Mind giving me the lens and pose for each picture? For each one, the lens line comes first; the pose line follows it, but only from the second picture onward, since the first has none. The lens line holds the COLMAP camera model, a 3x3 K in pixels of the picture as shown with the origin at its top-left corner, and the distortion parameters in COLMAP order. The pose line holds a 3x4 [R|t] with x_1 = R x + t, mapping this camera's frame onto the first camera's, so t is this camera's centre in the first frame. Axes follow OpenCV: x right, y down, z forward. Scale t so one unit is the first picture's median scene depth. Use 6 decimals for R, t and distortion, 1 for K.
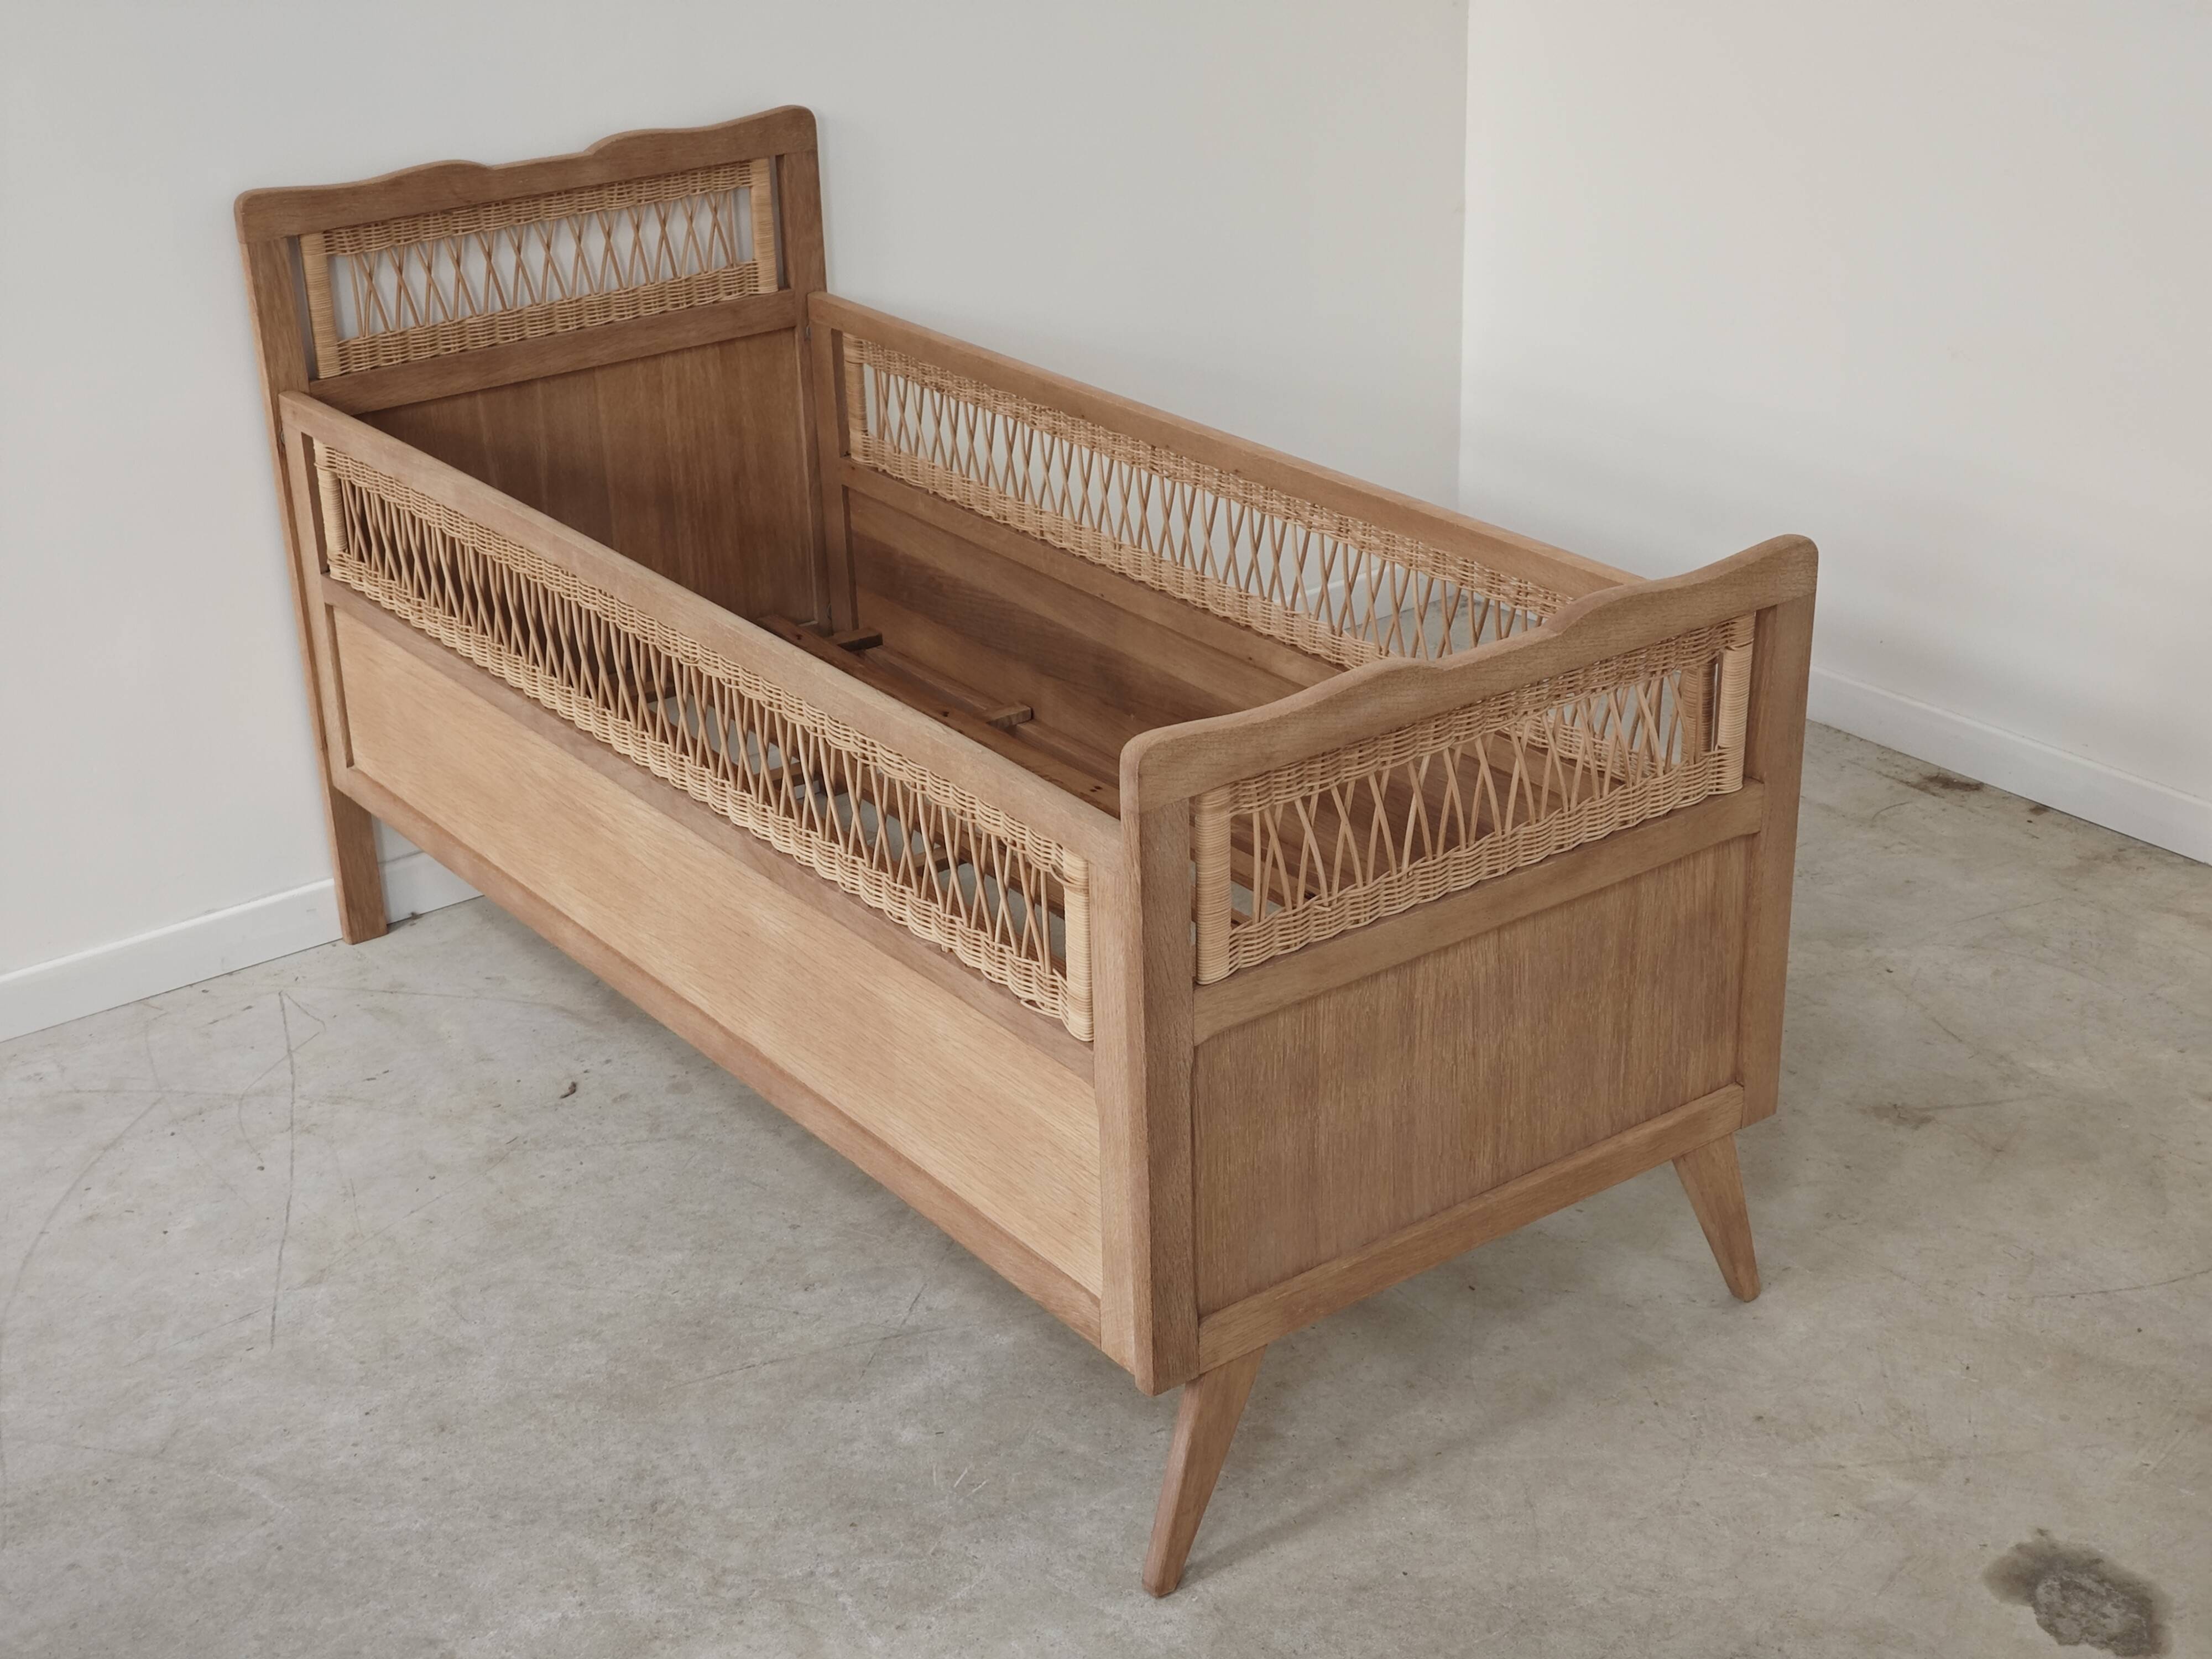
lens RADIAL K [[3076.1, 0, 1105.7], [0, 3076.1, 840.0], [0, 0, 1]] dist [0.264421, -1.266128]
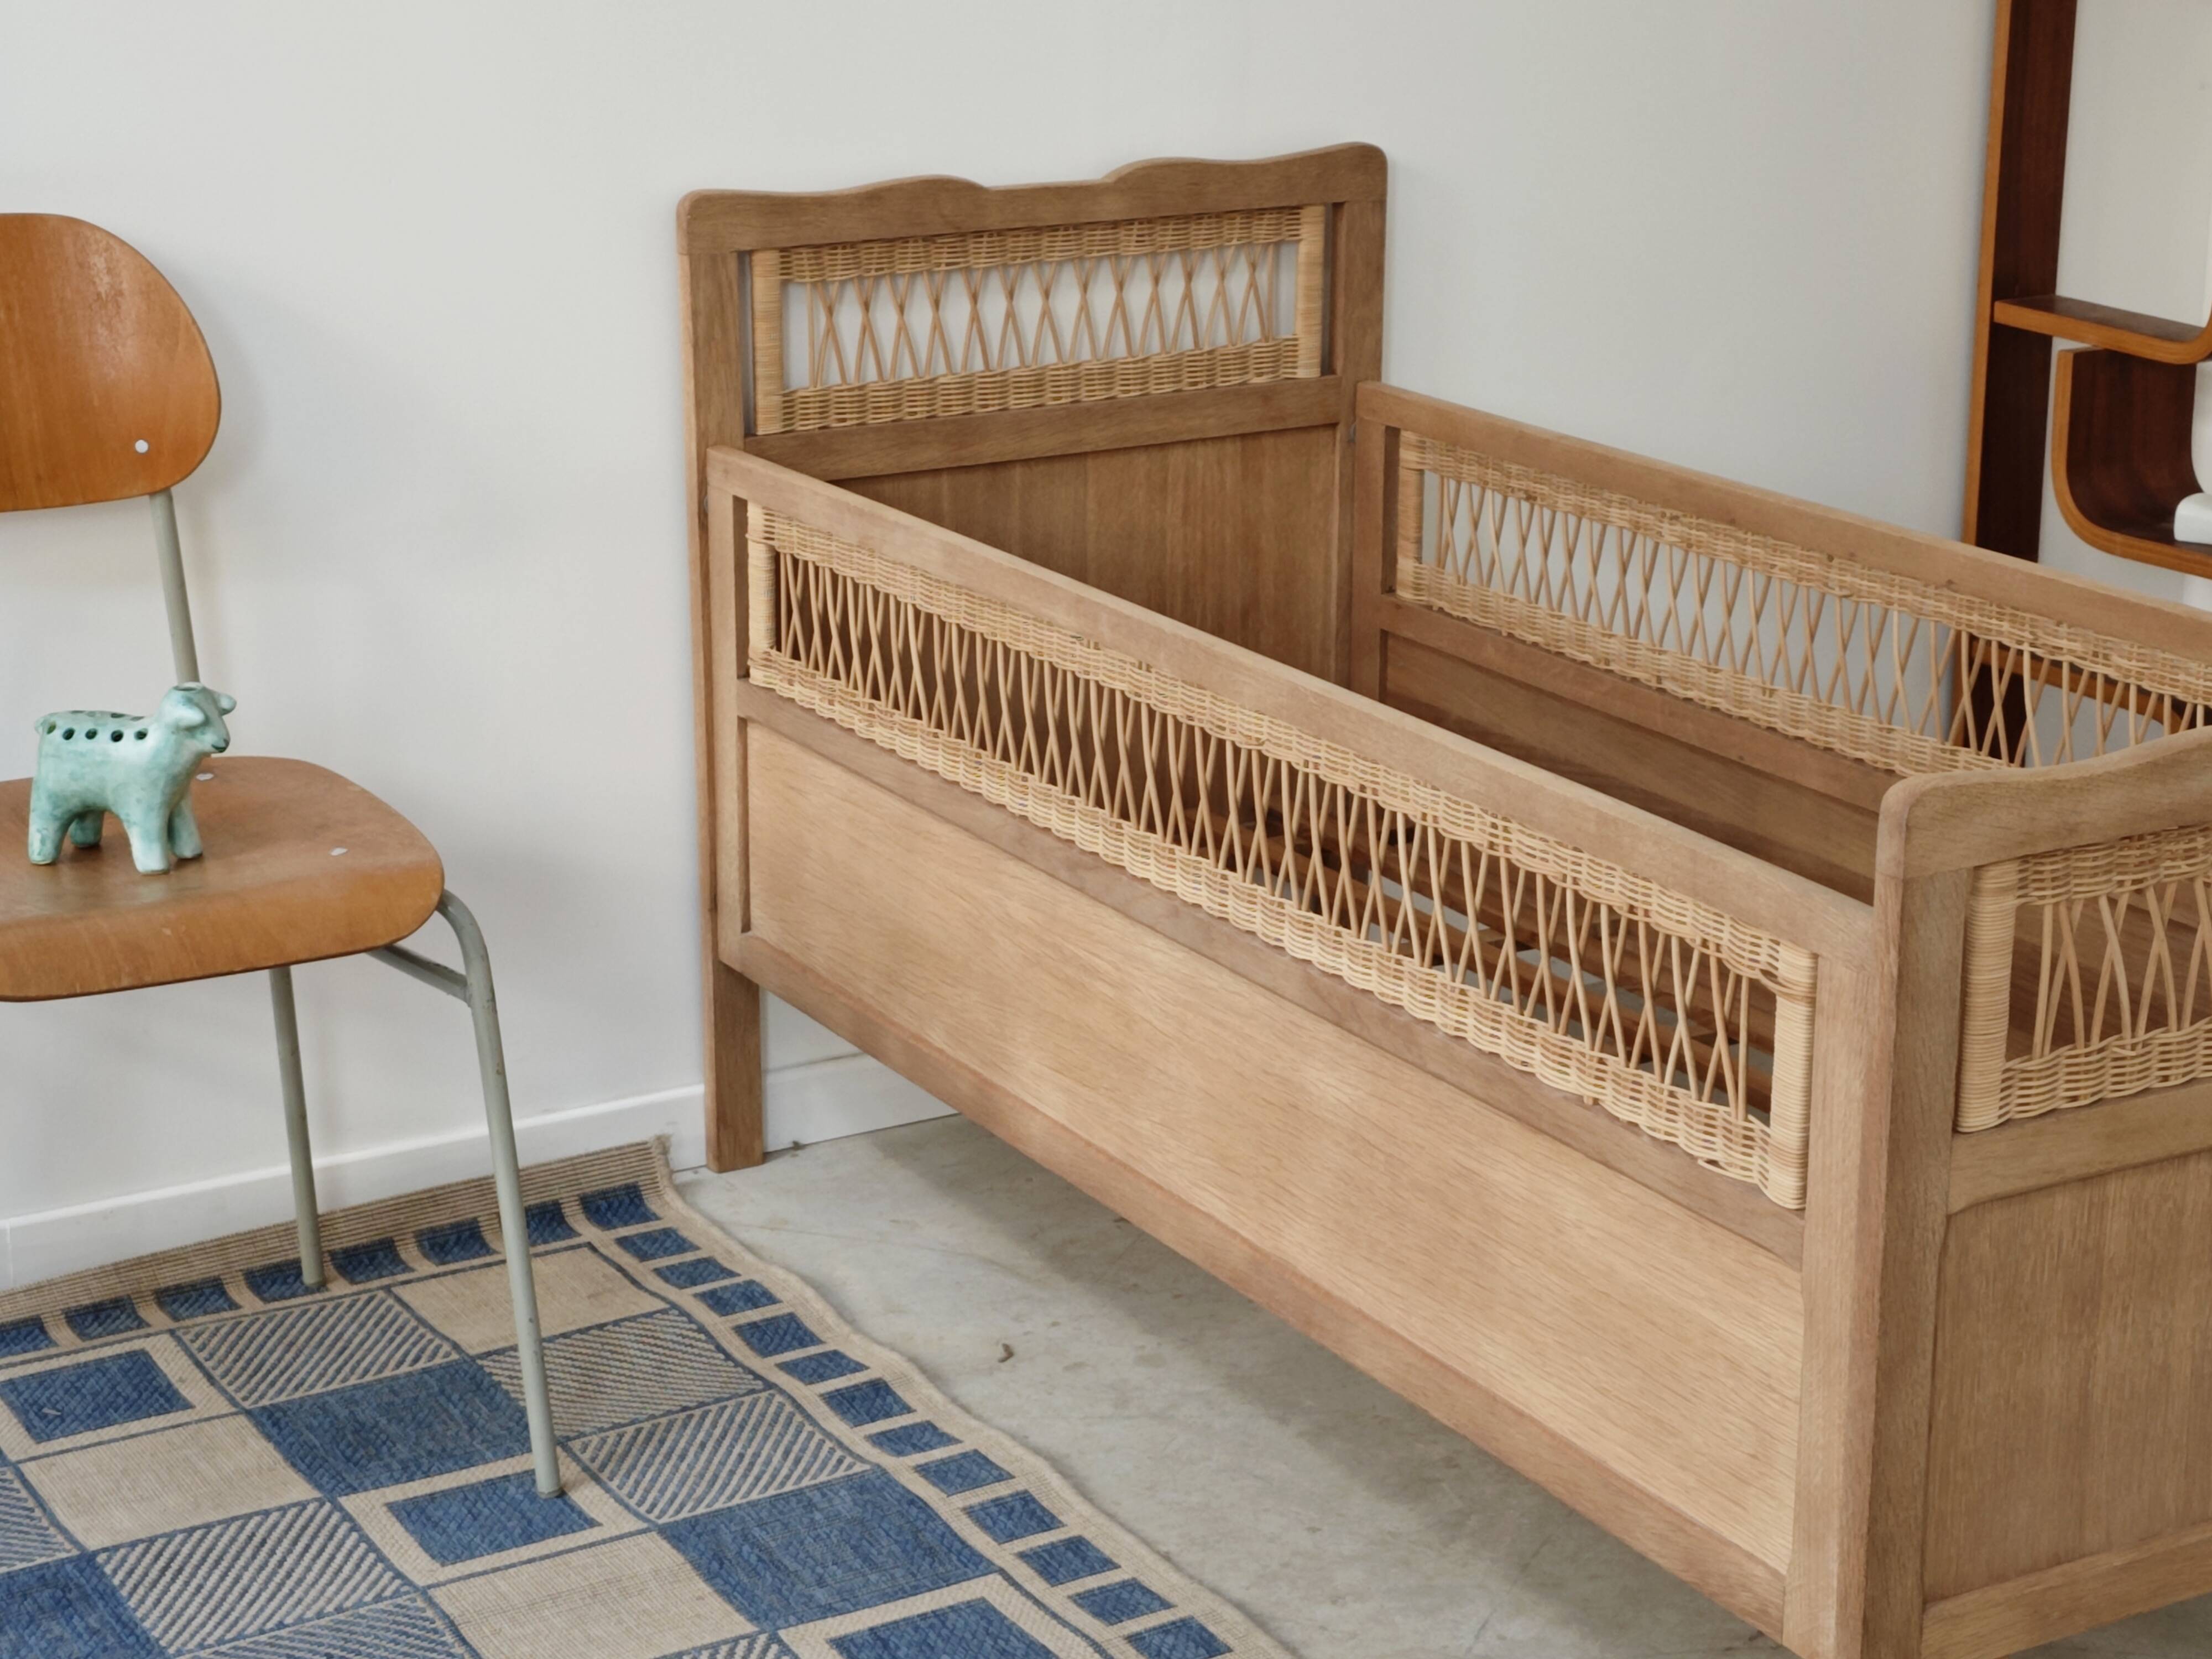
lens RADIAL K [[4187.0, 0, 1106.0], [0, 4187.0, 829.5], [0, 0, 1]] dist [0.357517, -2.291650]
pose [[0.993570, 0.059220, -0.096493, -0.066274], [-0.071646, 0.988807, -0.130875, 0.101642], [0.087663, 0.136947, 0.986692, -0.039578]]
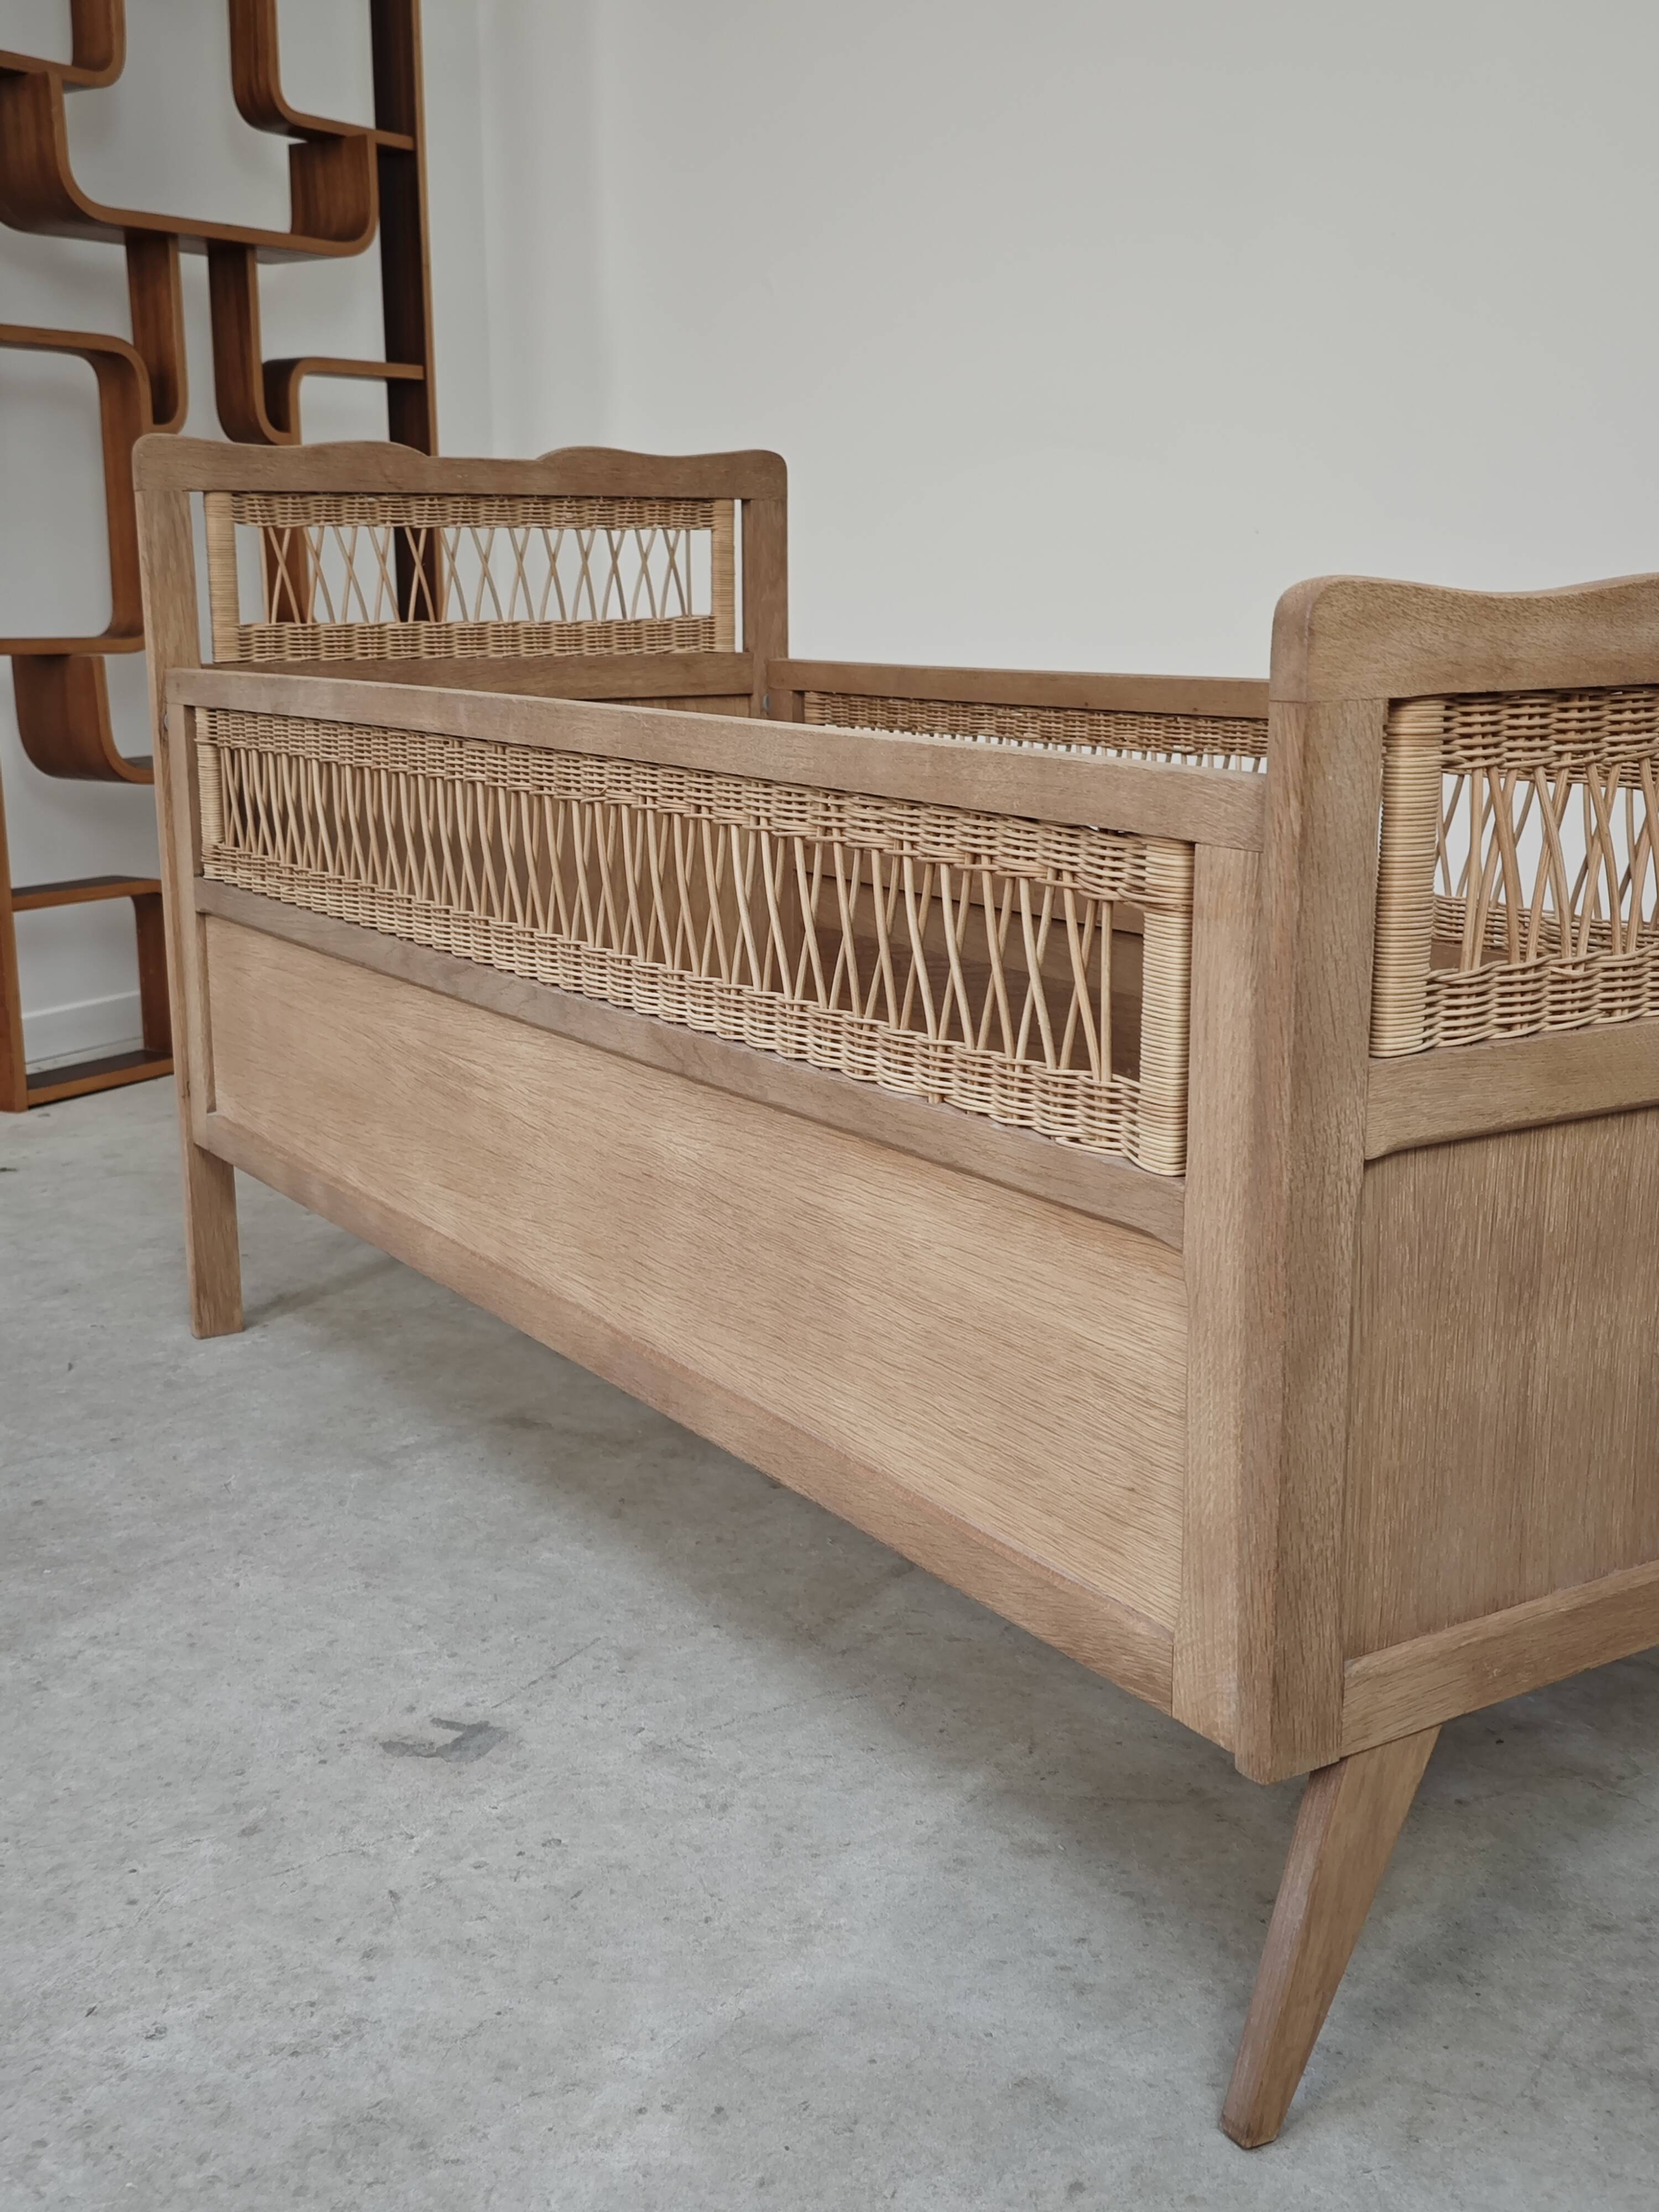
lens RADIAL K [[2414.7, 0, 829.5], [0, 2414.7, 1106.0], [0, 0, 1]] dist [0.169521, -0.582594]
pose [[0.997421, 0.034739, -0.062802, -0.037440], [-0.046996, 0.977488, -0.205690, 0.130304], [0.054242, 0.208111, 0.976600, 0.435430]]
